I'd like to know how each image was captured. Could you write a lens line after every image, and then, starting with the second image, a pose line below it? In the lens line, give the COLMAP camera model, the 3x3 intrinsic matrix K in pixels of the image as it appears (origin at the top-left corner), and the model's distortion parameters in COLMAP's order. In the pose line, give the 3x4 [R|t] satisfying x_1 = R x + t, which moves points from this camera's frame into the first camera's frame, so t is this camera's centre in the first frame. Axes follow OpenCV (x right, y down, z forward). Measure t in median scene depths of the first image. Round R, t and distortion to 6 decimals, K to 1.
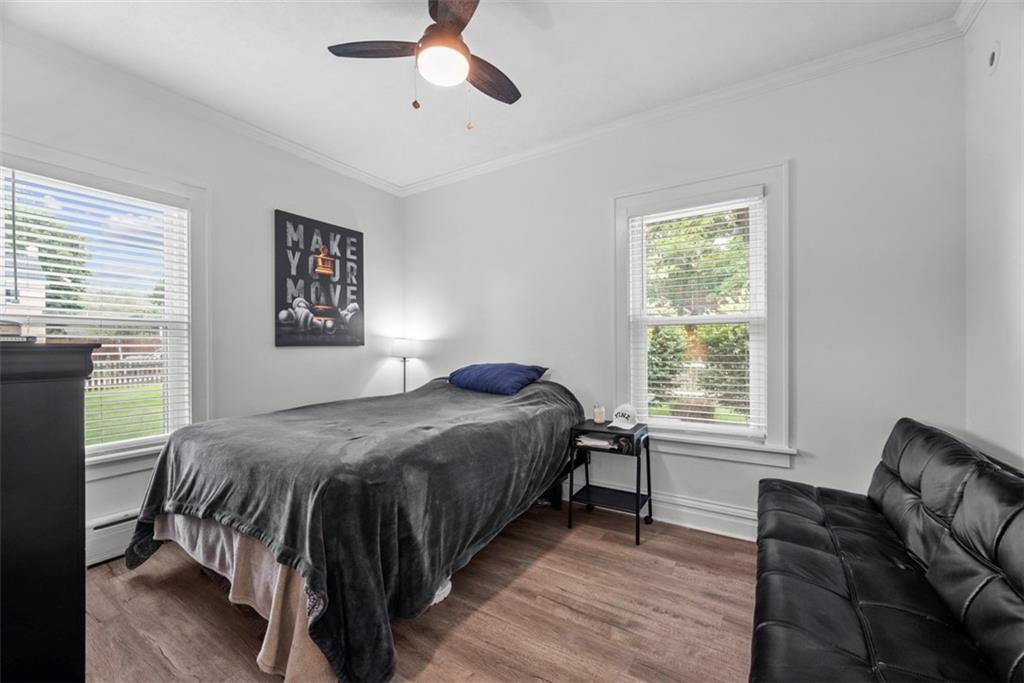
lens RADIAL K [[407.3, 0, 511.2], [0, 407.3, 343.3], [0, 0, 1]] dist [-0.000807, -0.000037]
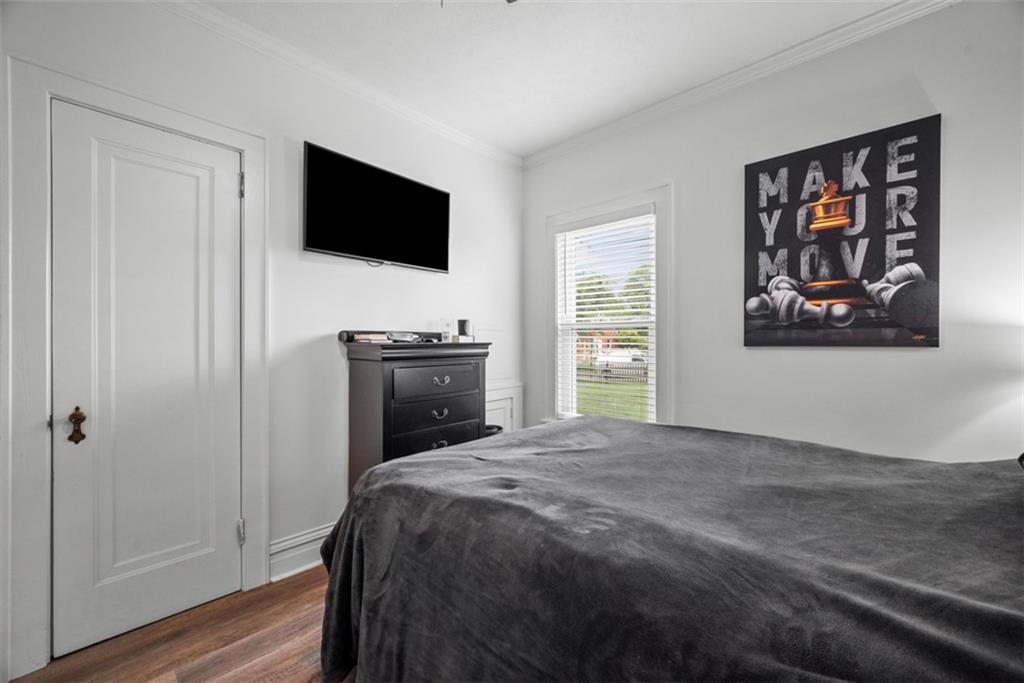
lens RADIAL K [[407.3, 0, 511.9], [0, 407.3, 343.9], [0, 0, 1]] dist [-0.000807, -0.000037]
pose [[-0.175366, 0.006027, -0.984485, 0.225462], [0.001128, 0.999982, 0.005921, -0.001961], [0.984503, -0.000073, -0.175370, 0.650545]]
